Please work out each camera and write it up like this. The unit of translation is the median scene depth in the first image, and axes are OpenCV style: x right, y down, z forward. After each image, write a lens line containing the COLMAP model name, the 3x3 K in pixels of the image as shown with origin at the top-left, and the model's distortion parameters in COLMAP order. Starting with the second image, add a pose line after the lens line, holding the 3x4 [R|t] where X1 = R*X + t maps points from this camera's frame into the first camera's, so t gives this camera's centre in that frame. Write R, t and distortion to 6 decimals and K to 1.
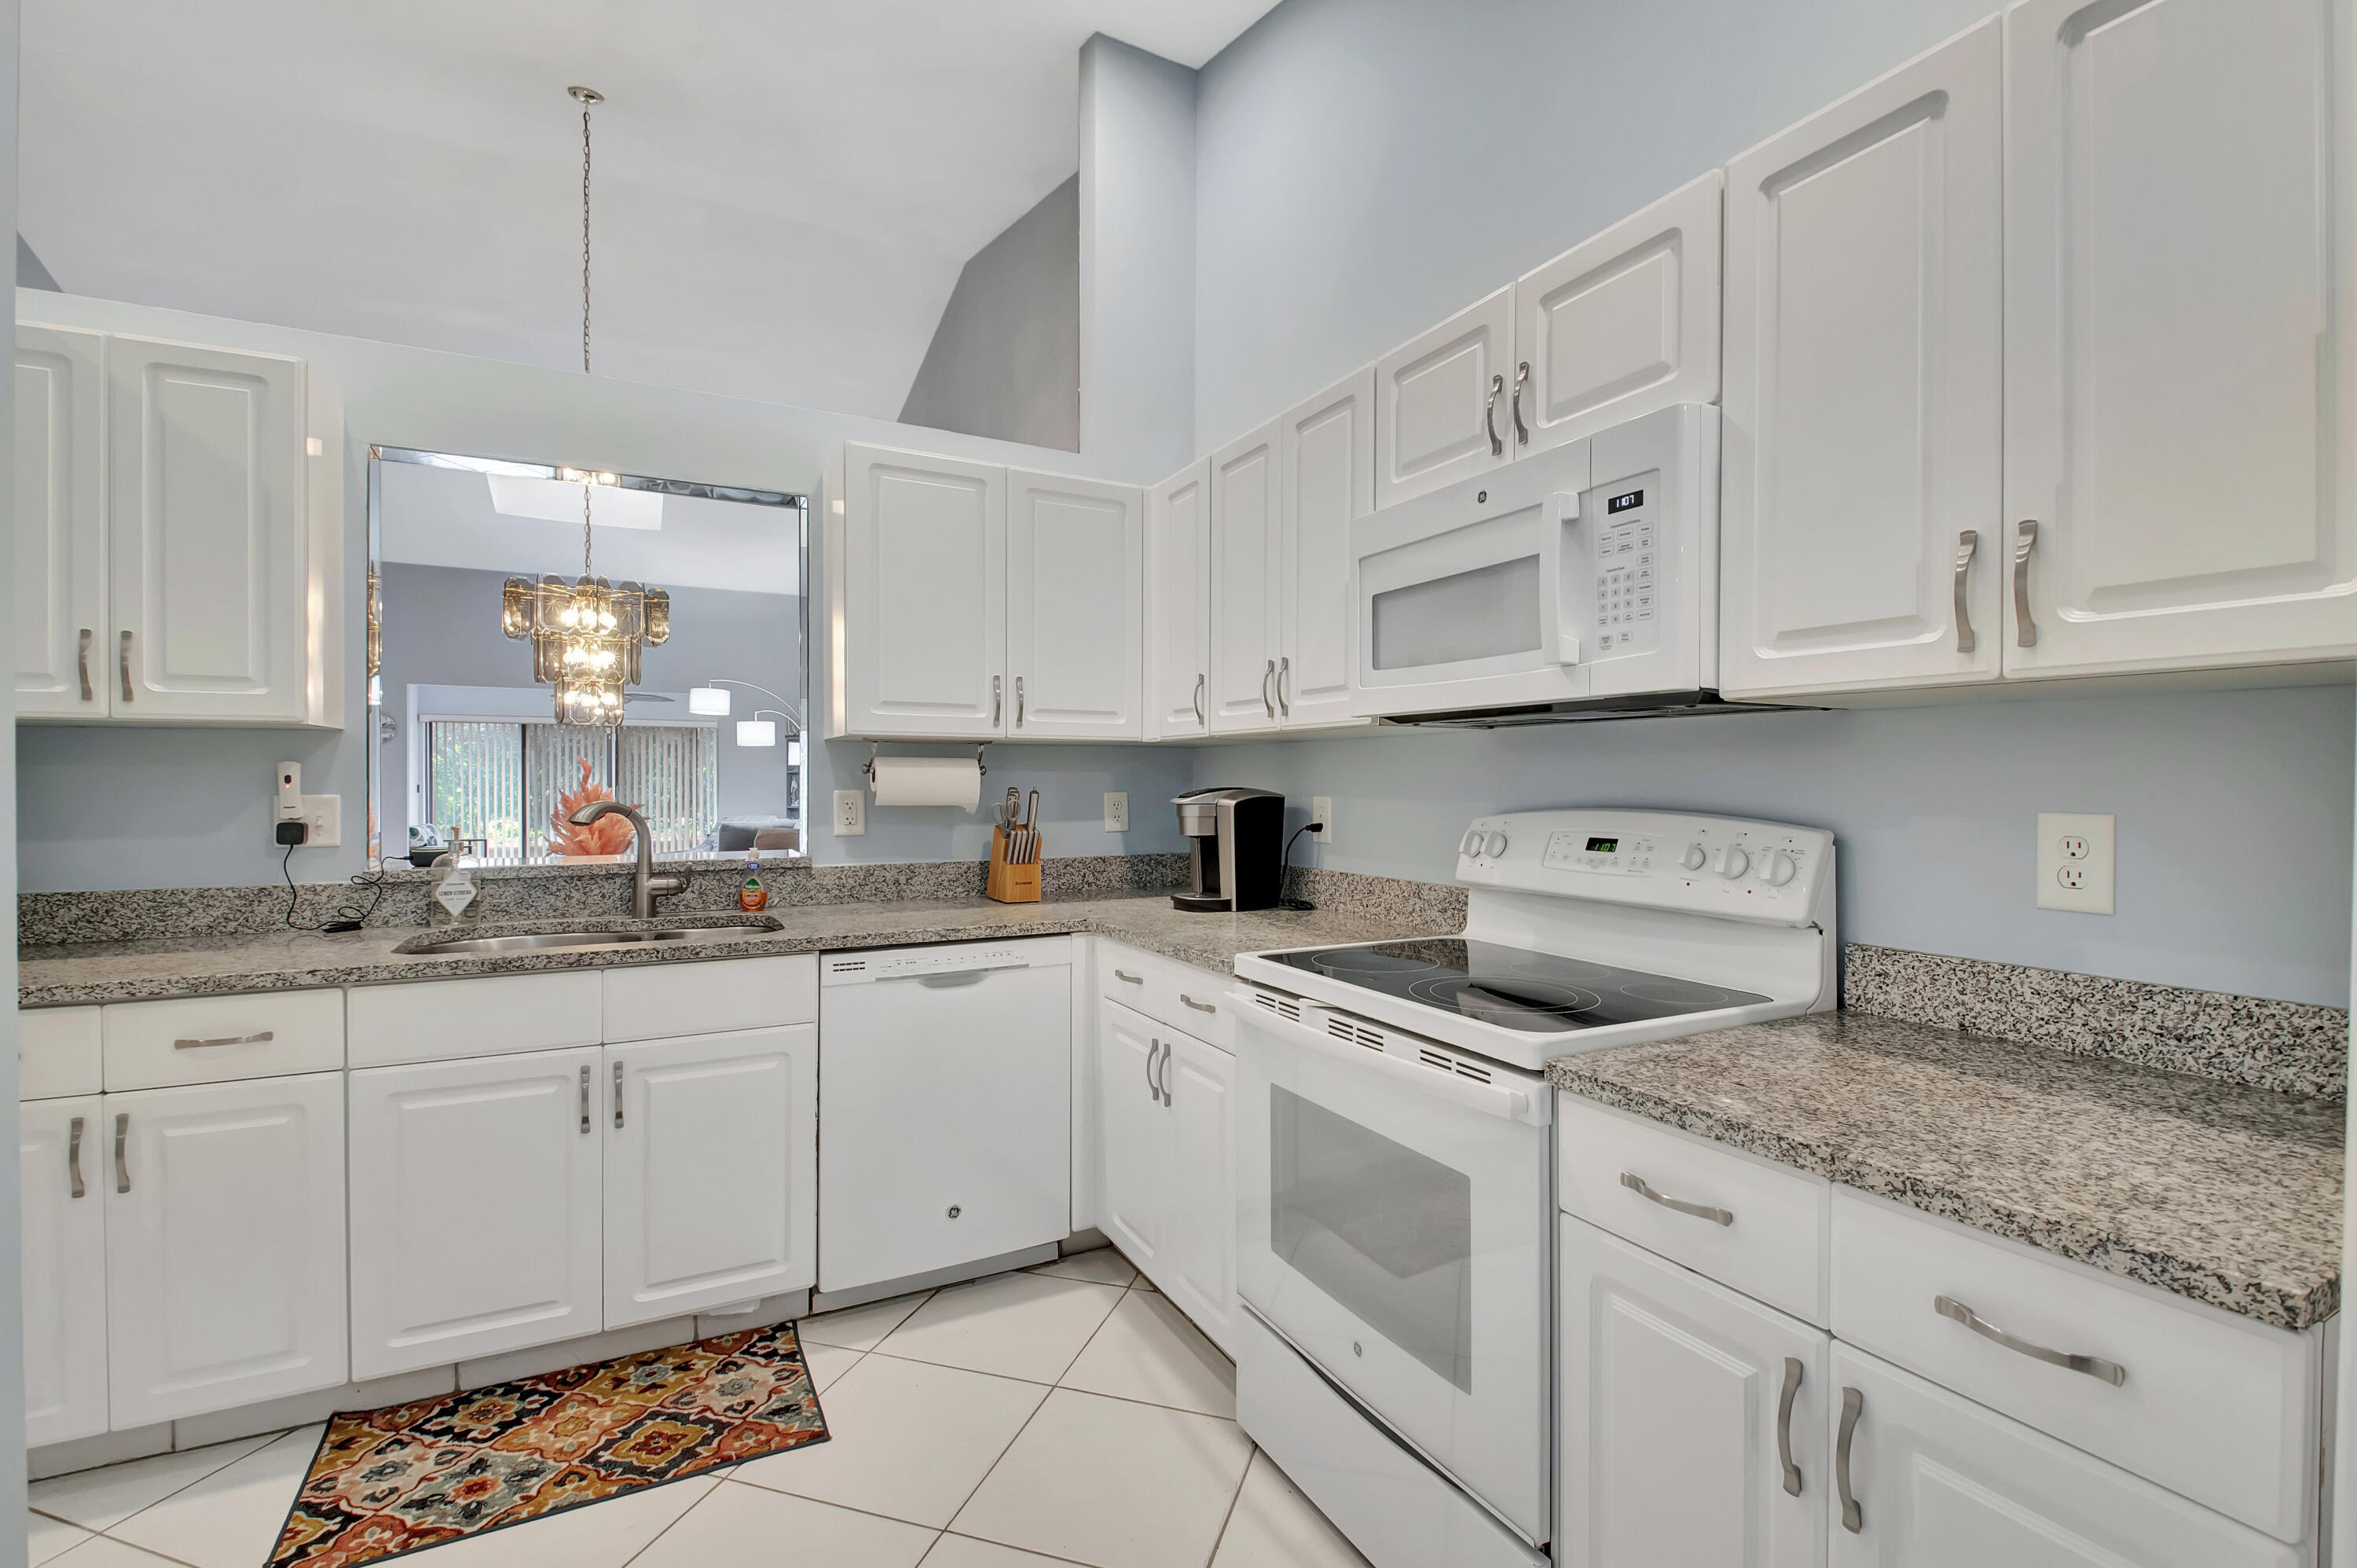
lens RADIAL K [[1044.2, 0, 1188.3], [0, 1044.2, 782.8], [0, 0, 1]] dist [0.032647, -0.027677]
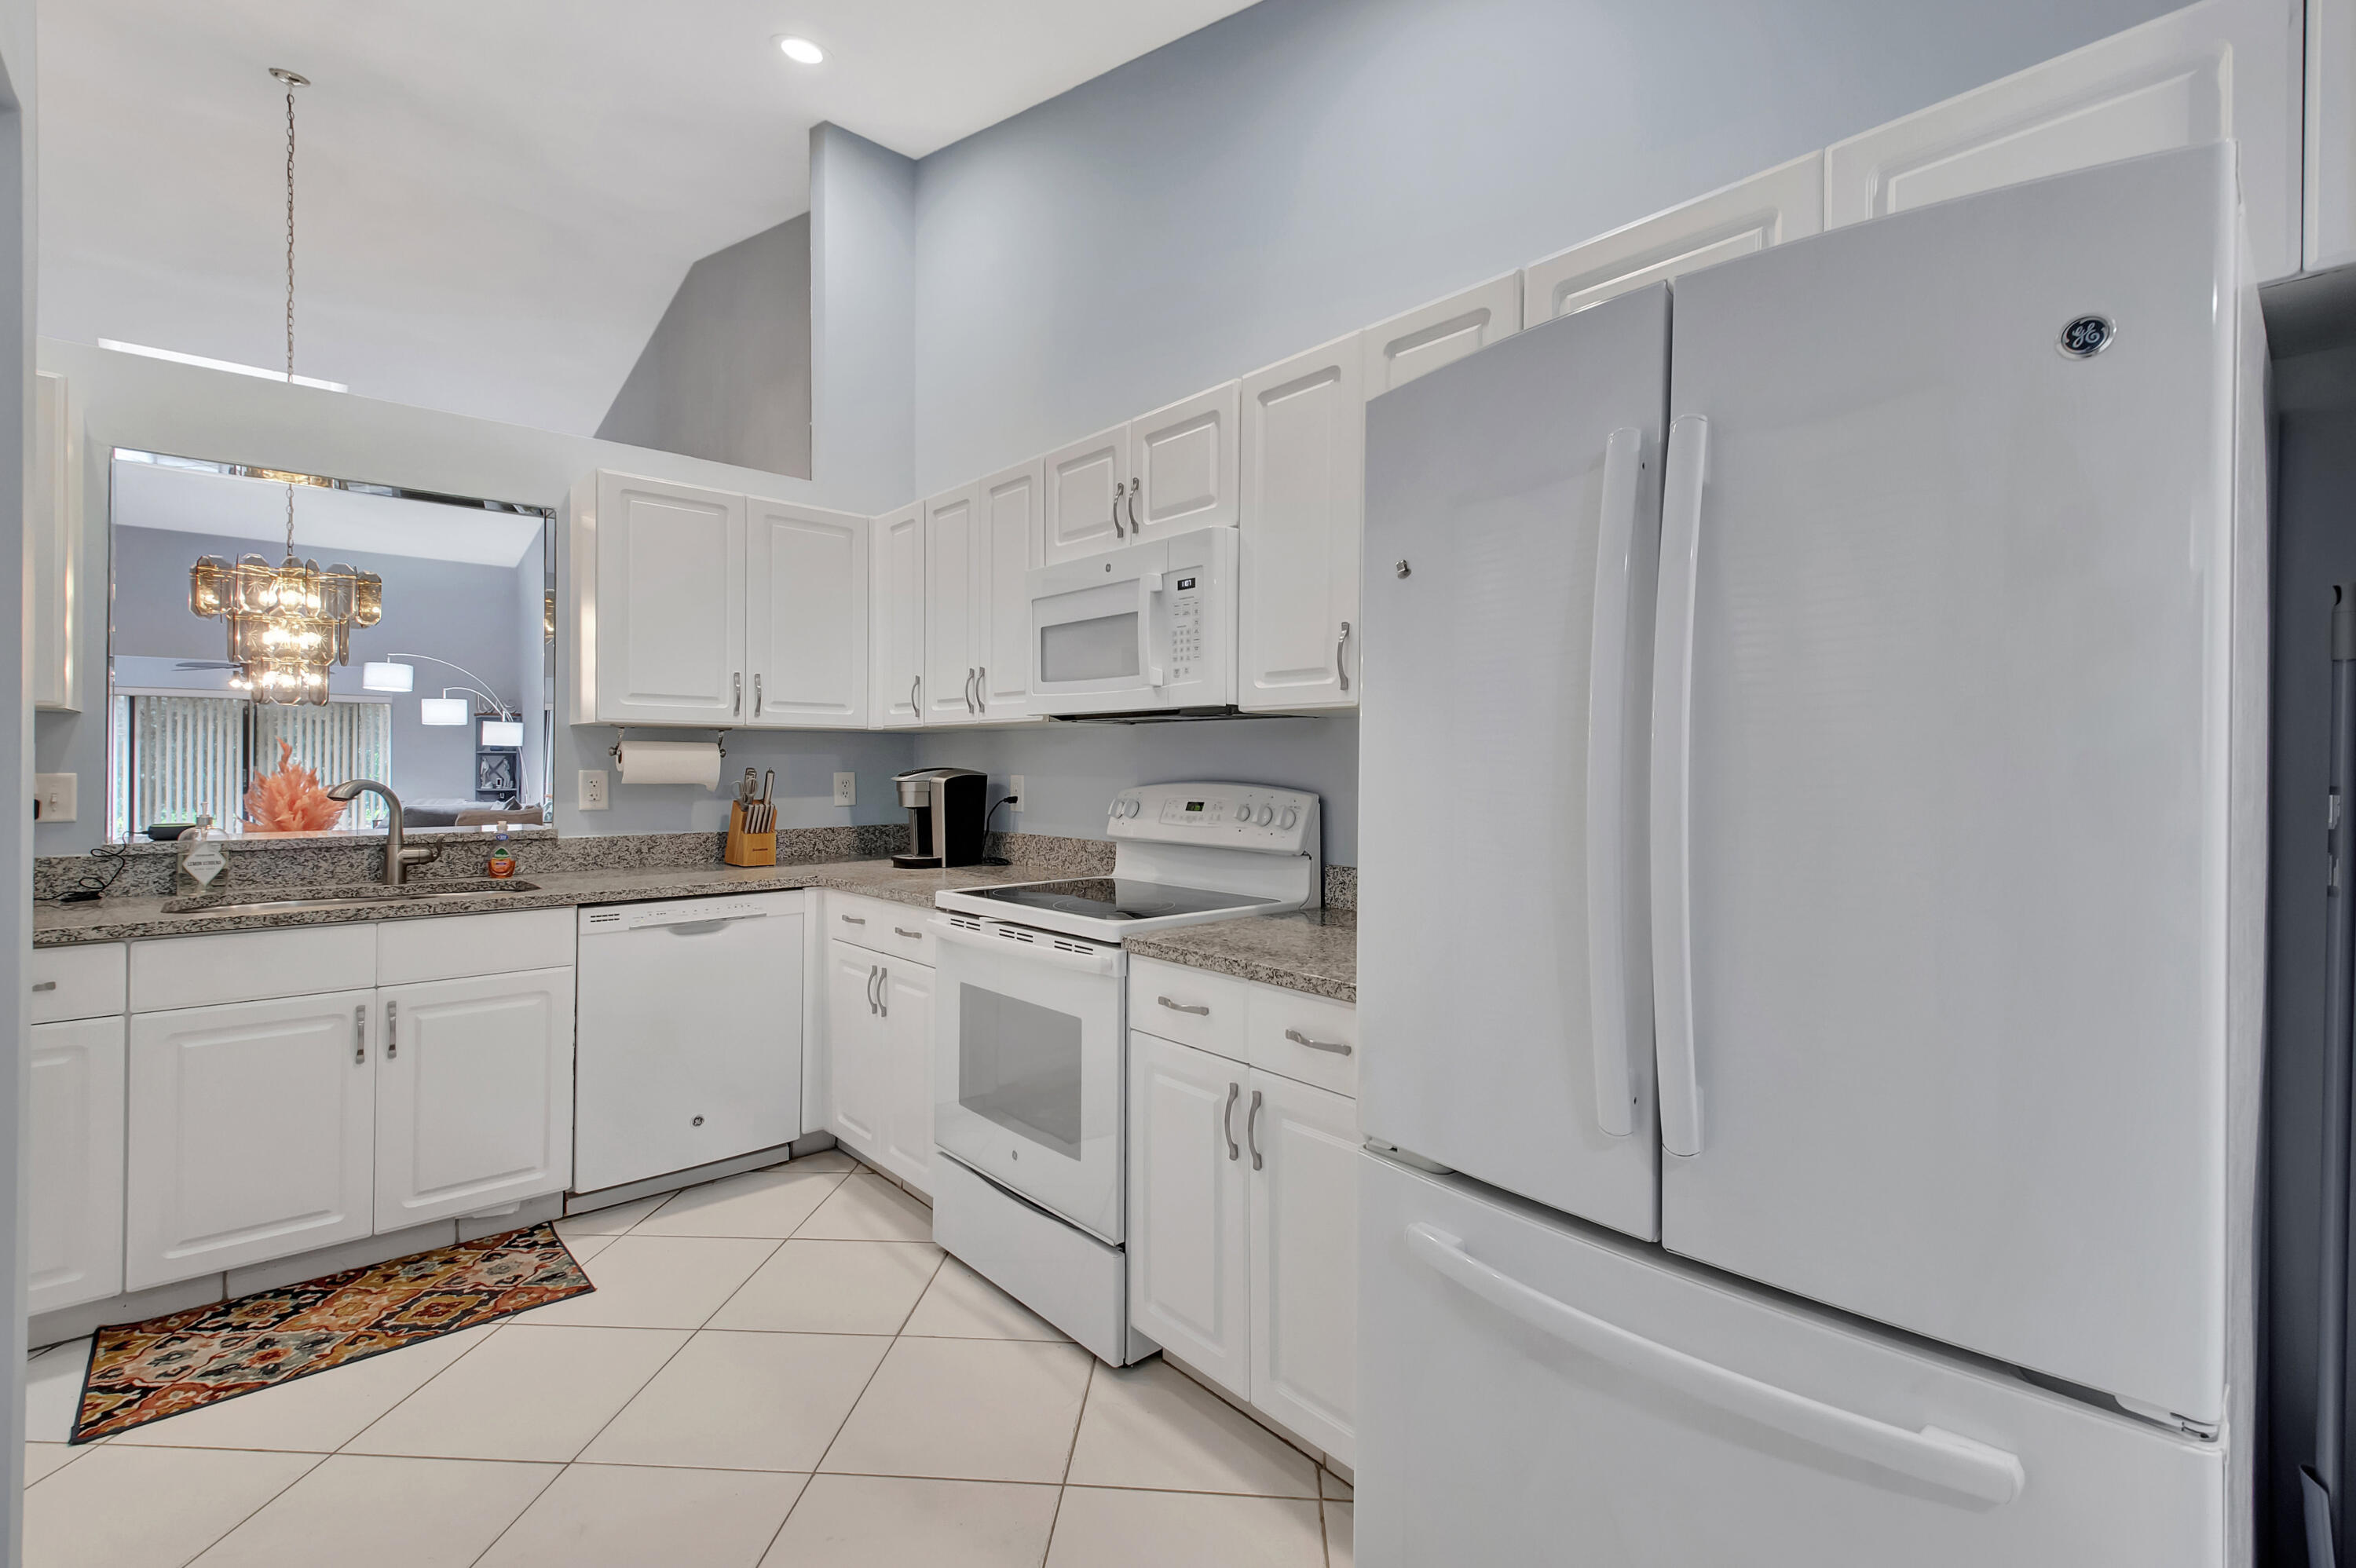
lens RADIAL K [[1053.9, 0, 1176.3], [0, 1053.9, 752.6], [0, 0, 1]] dist [0.048325, -0.021273]
pose [[0.973070, 0.004625, 0.230463, 0.028698], [-0.001939, 0.999928, -0.011877, 0.001373], [-0.230501, 0.011111, 0.973009, -0.360785]]
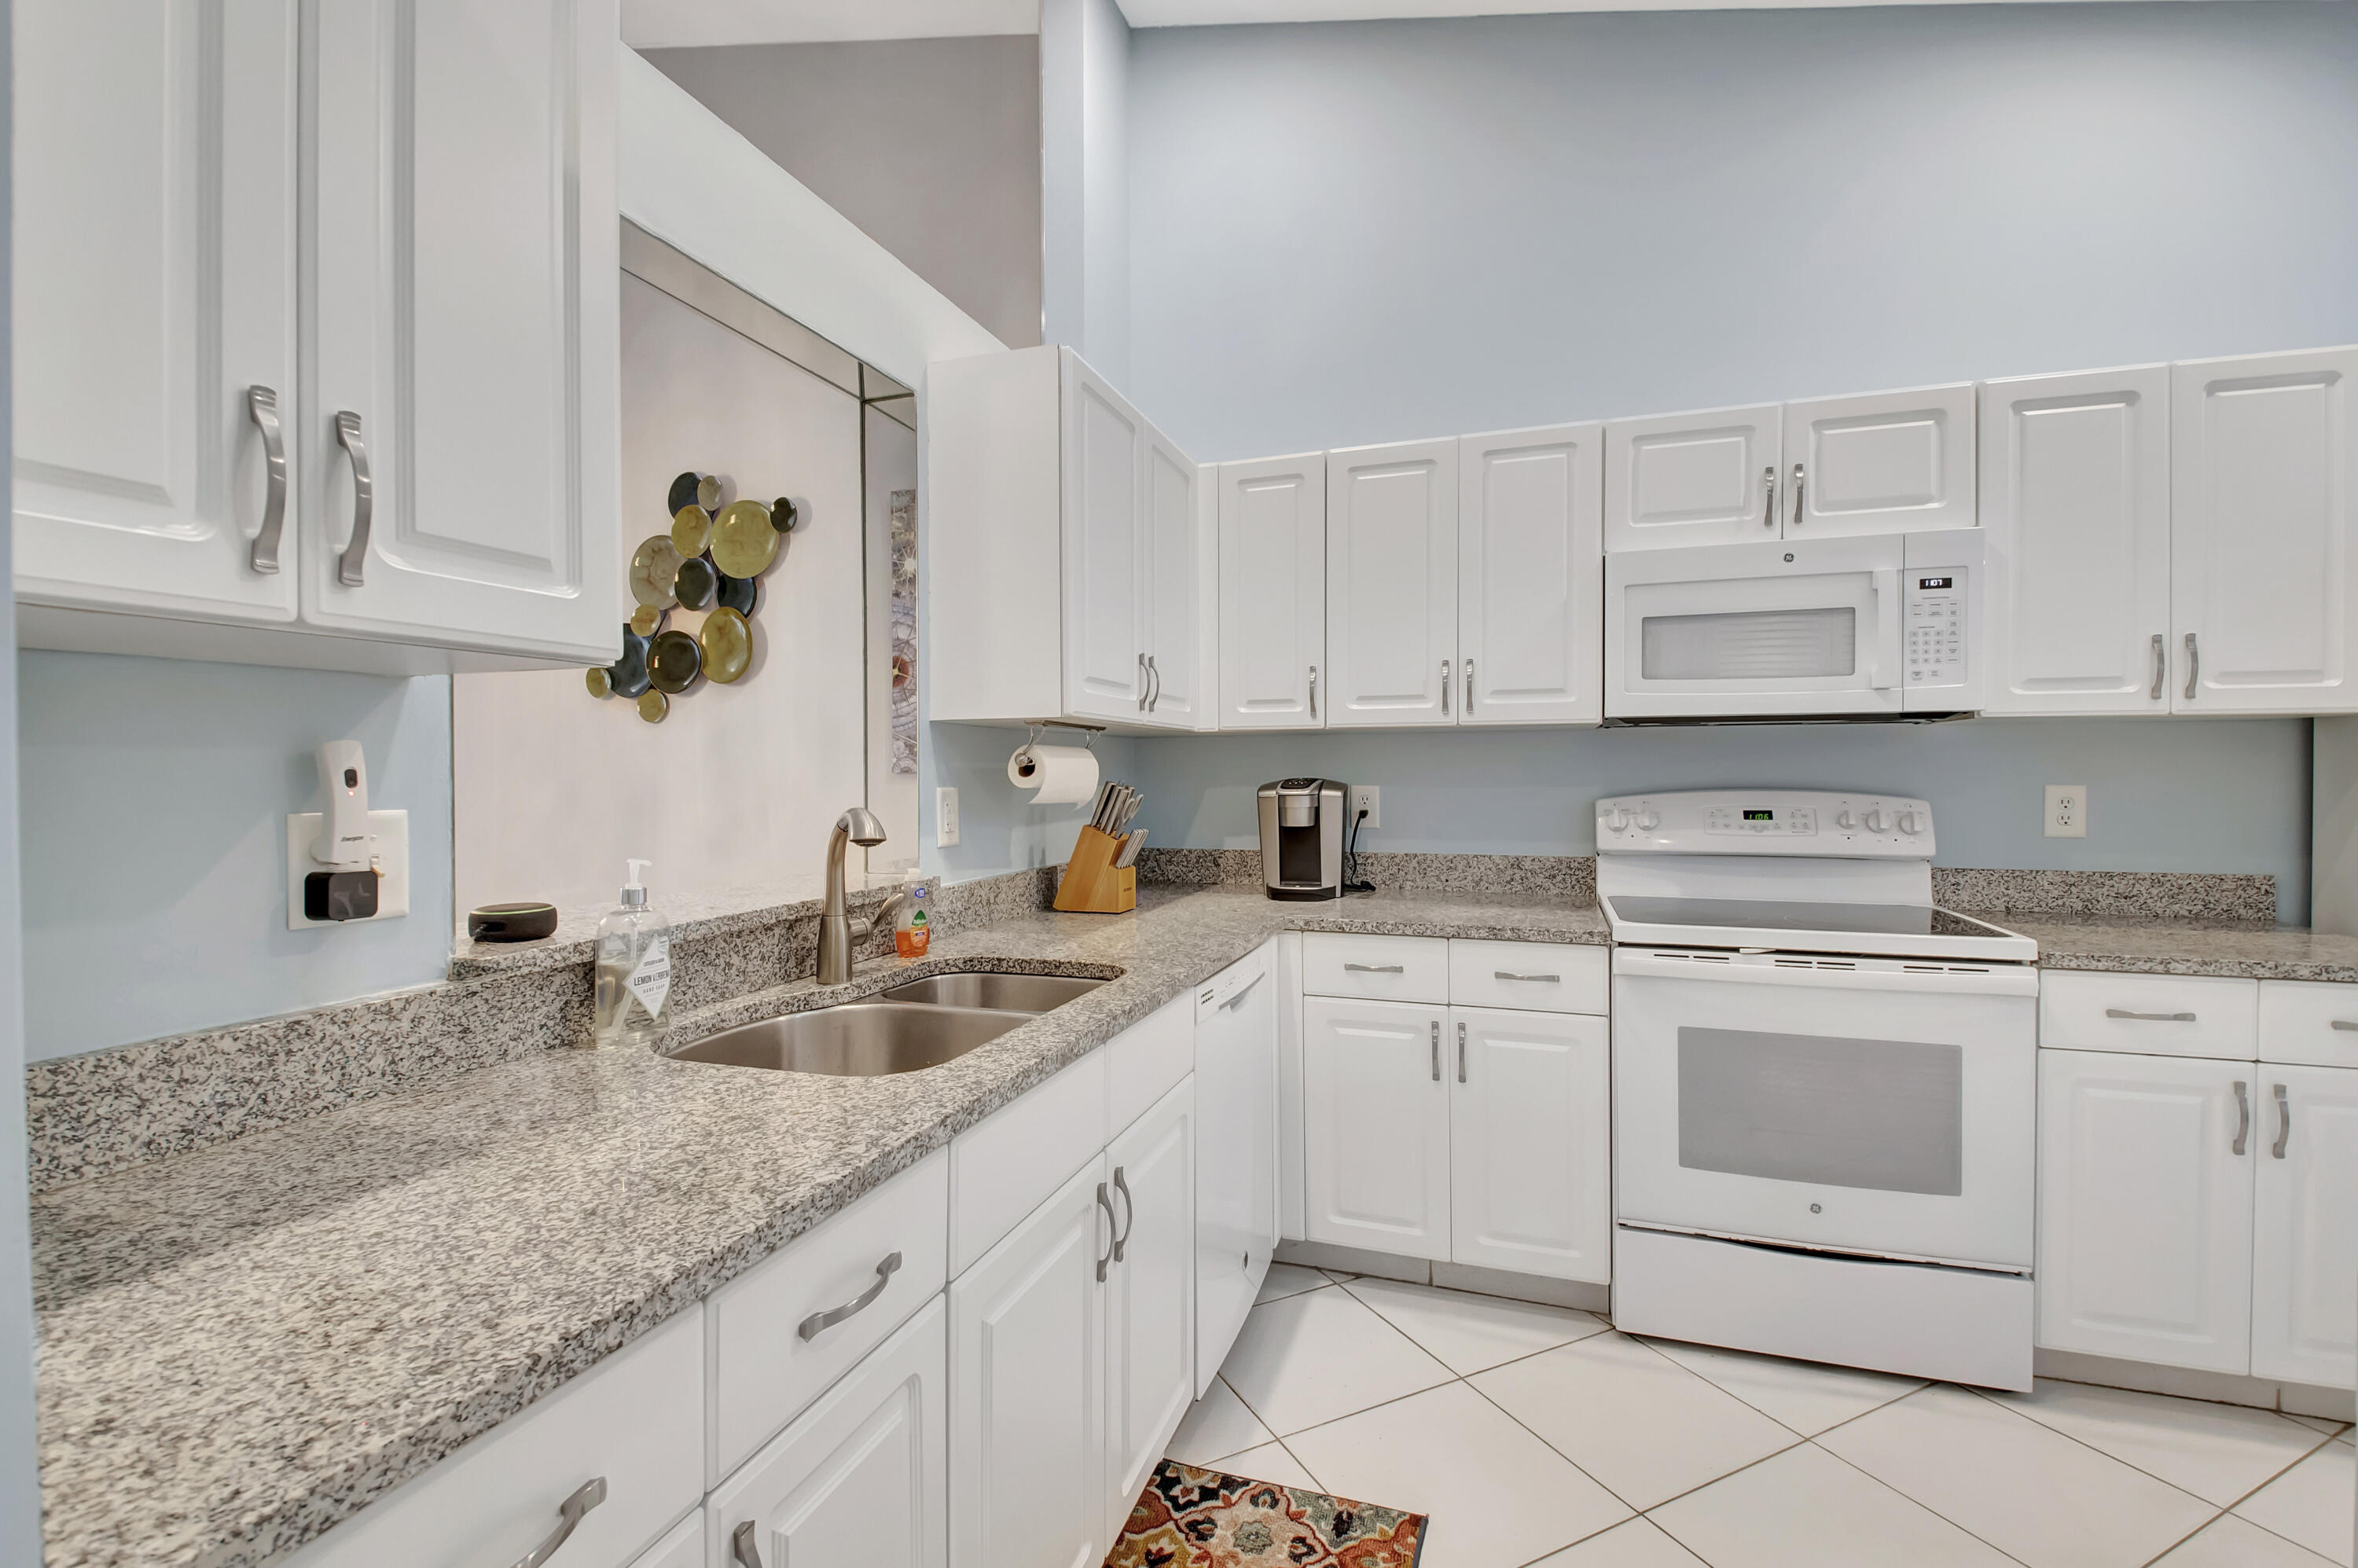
lens RADIAL K [[1033.1, 0, 1164.3], [0, 1033.1, 776.0], [0, 0, 1]] dist [0.018586, -0.019908]
pose [[0.734414, -0.008107, 0.678654, -0.977493], [0.007554, 0.999964, 0.003770, -0.003717], [-0.678660, 0.002358, 0.734449, 0.458115]]
